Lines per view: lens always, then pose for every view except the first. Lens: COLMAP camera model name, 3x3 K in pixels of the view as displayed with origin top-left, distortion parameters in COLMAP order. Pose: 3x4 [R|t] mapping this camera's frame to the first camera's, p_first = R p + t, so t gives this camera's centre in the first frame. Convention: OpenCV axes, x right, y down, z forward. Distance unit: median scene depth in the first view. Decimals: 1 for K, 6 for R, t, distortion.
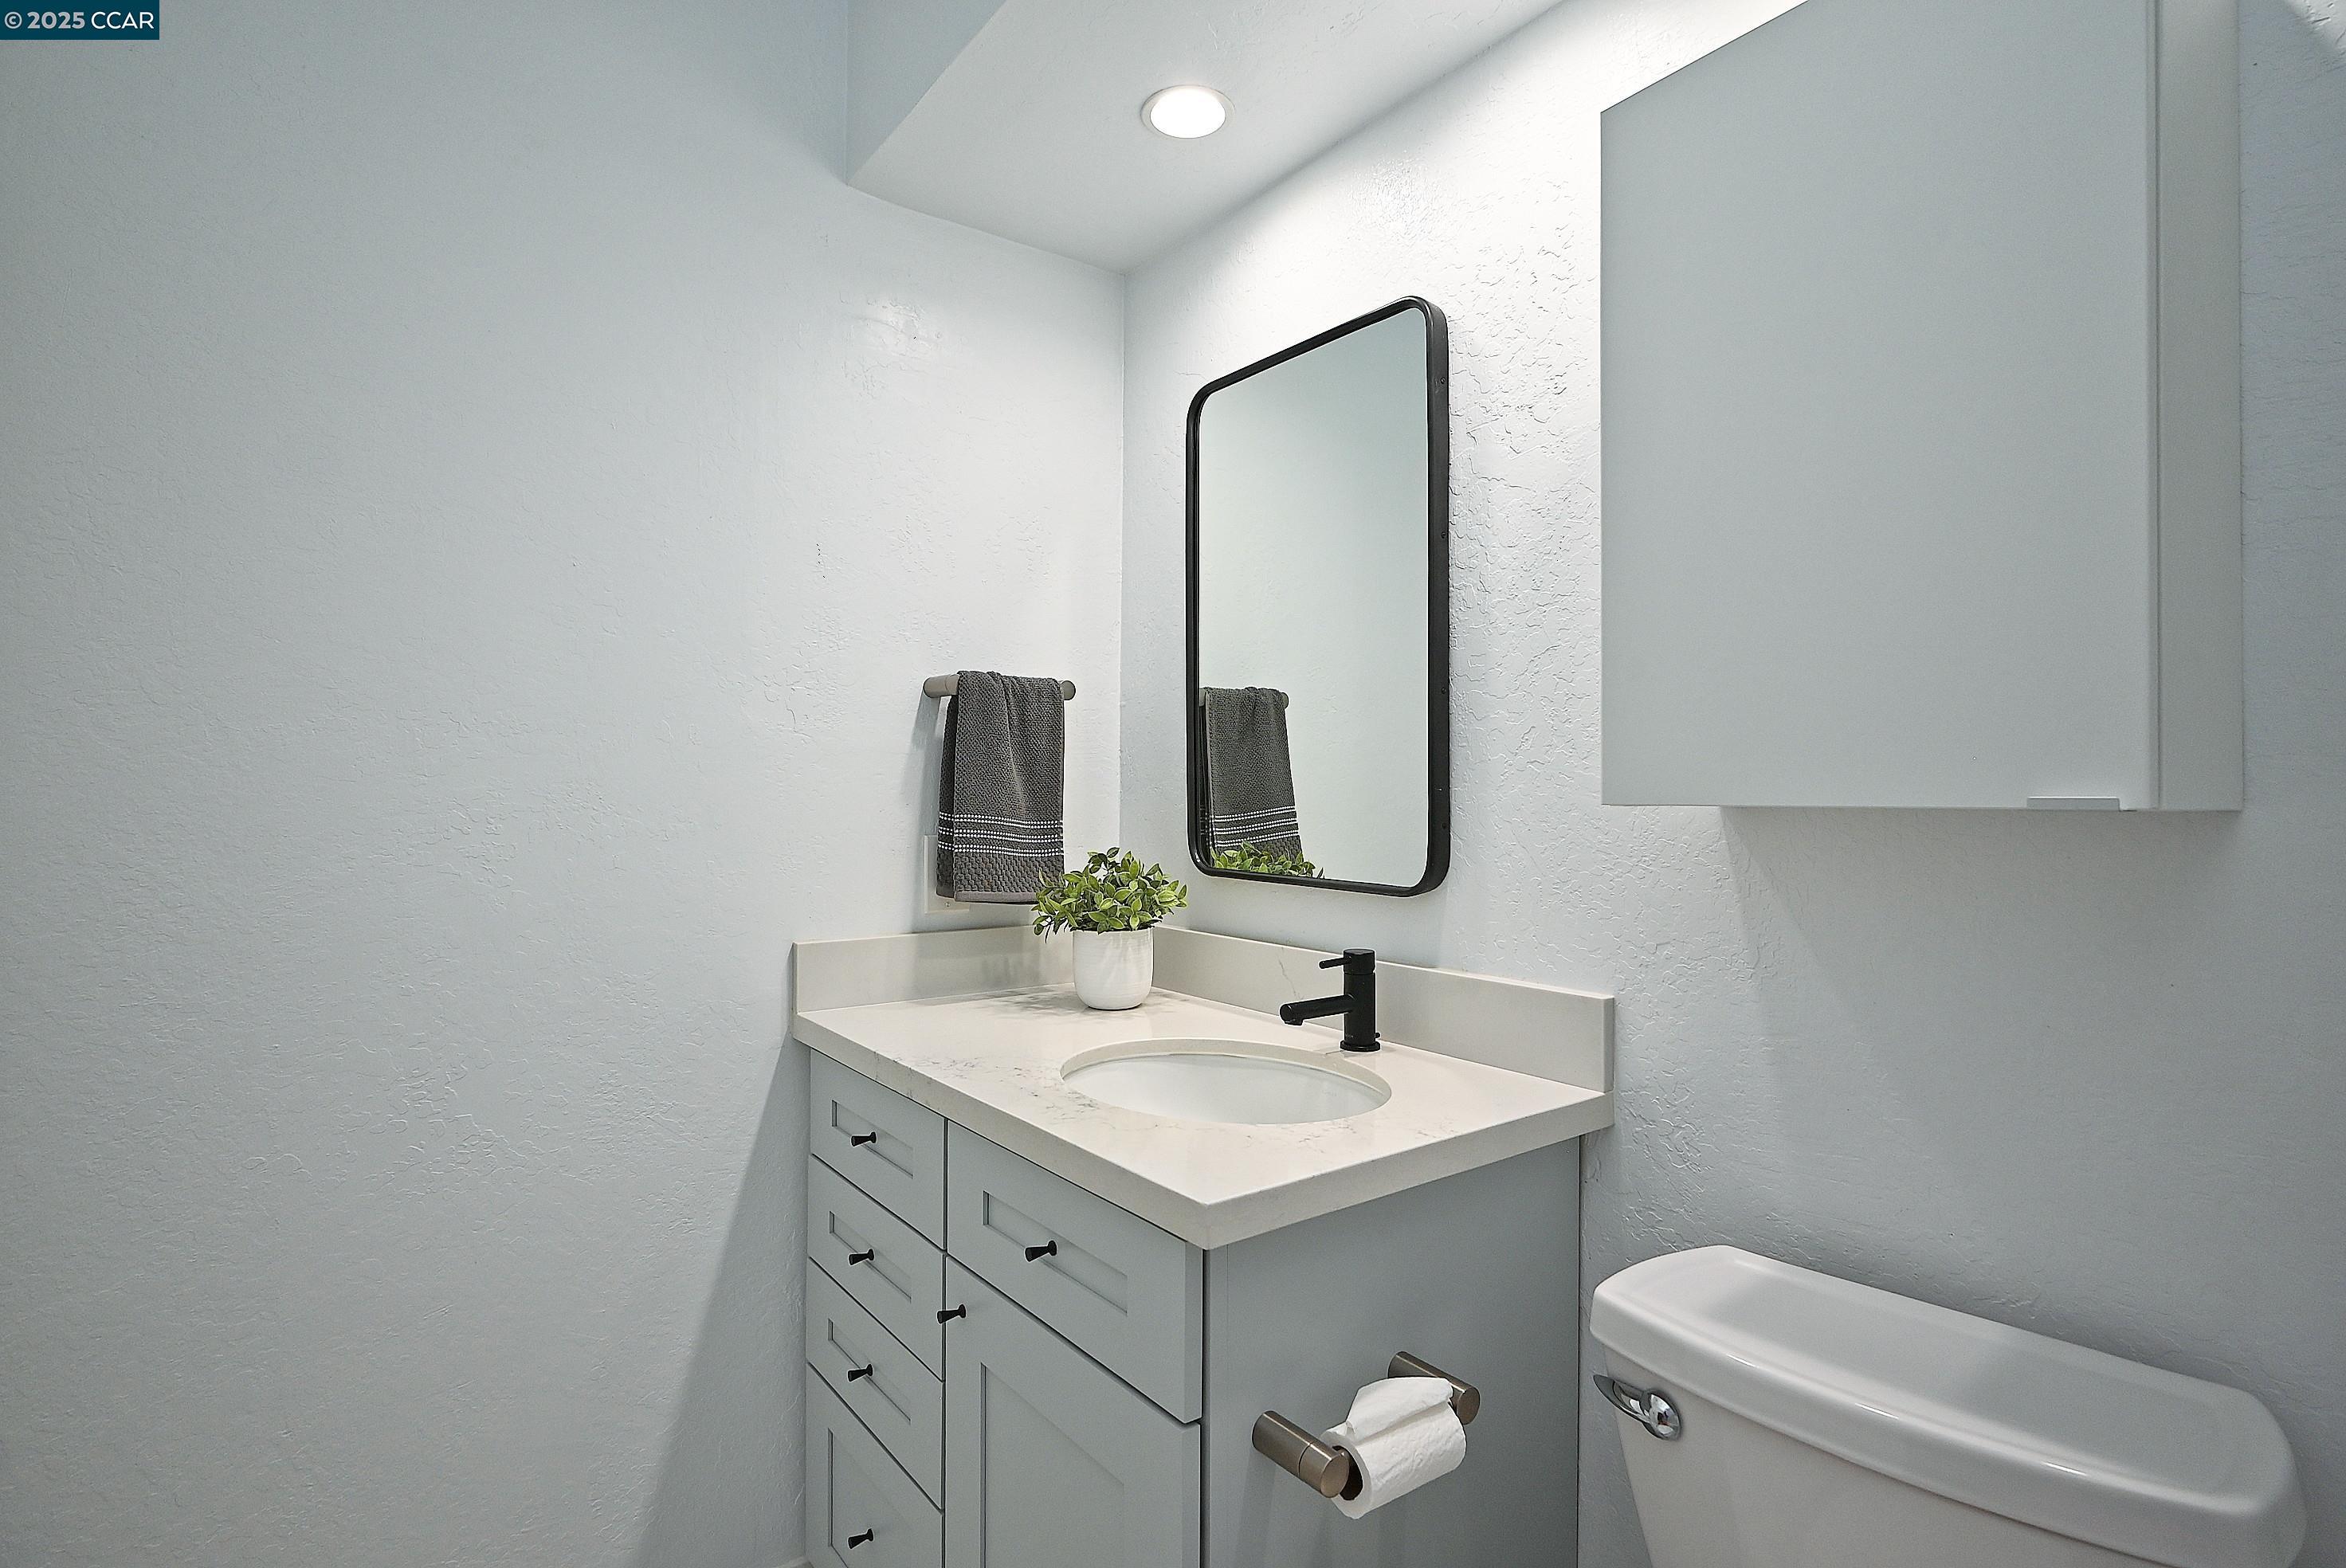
lens RADIAL K [[1156.1, 0, 1172.7], [0, 1156.1, 787.1], [0, 0, 1]] dist [-0.004375, -0.000208]
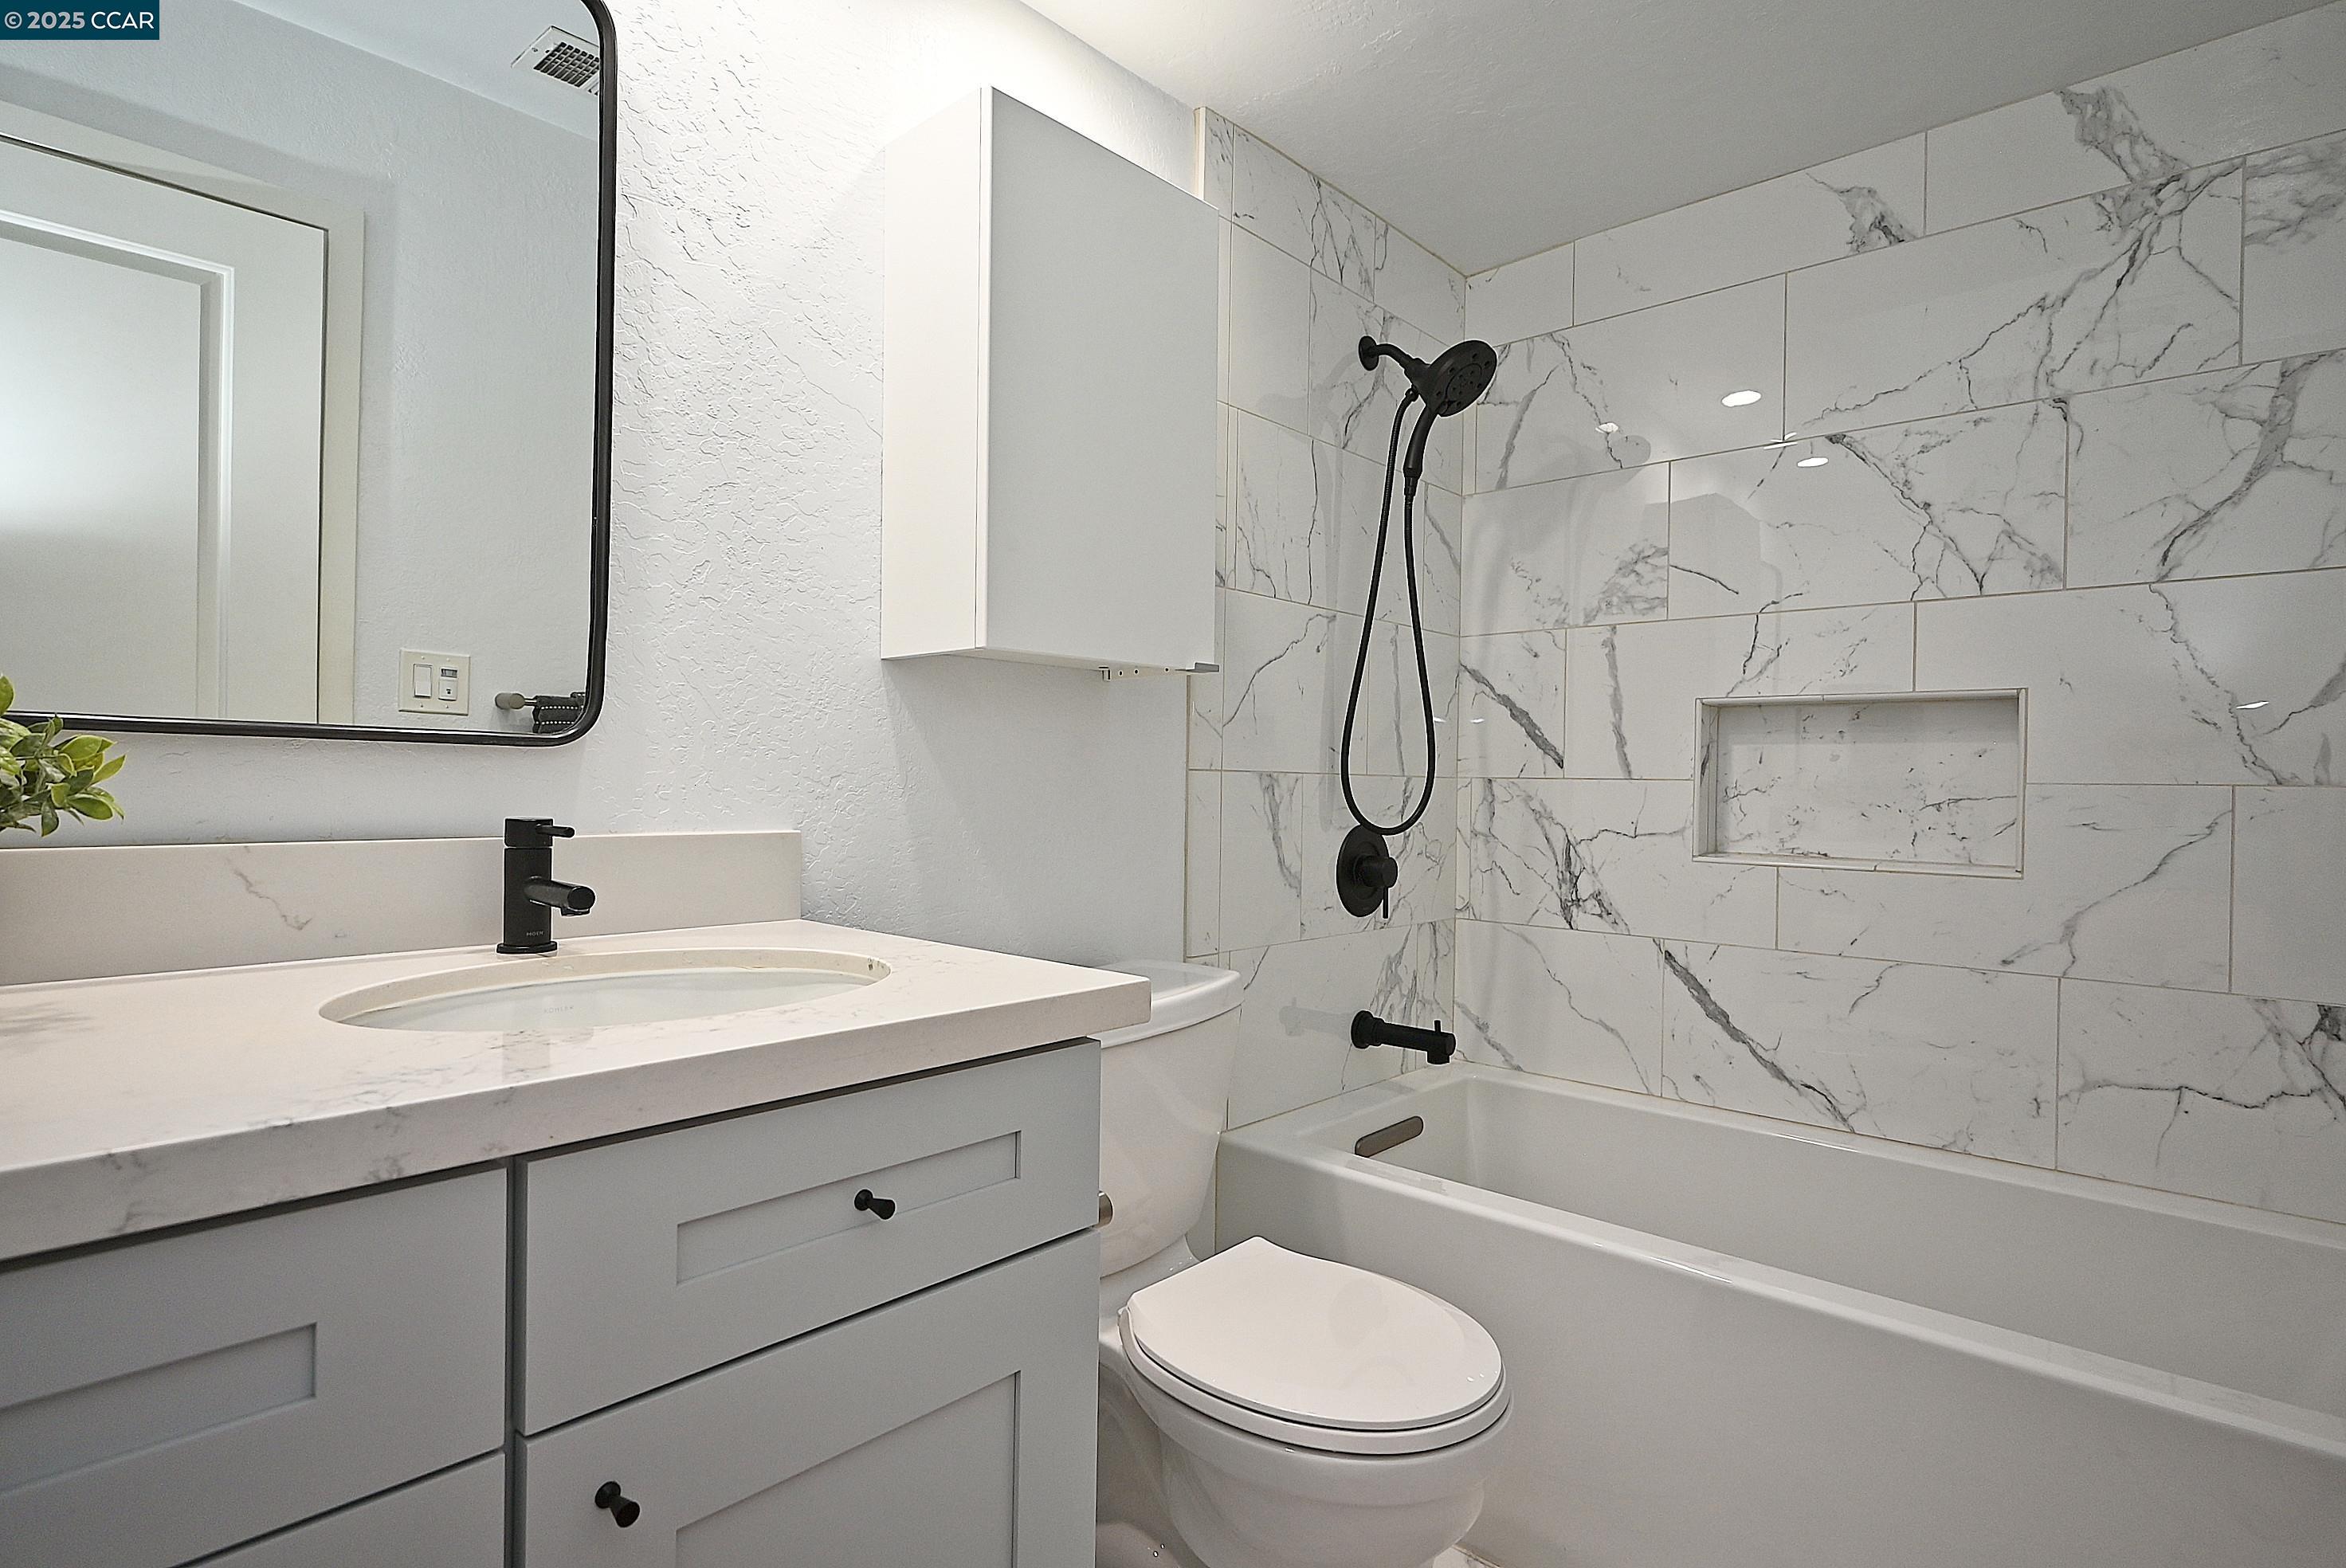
lens RADIAL K [[1156.1, 0, 1172.7], [0, 1156.1, 787.1], [0, 0, 1]] dist [-0.004375, -0.000208]
pose [[-0.190596, -0.009151, 0.981626, -0.691335], [-0.018579, 0.999811, 0.005713, 0.120761], [-0.981493, -0.017149, -0.190730, 0.805258]]
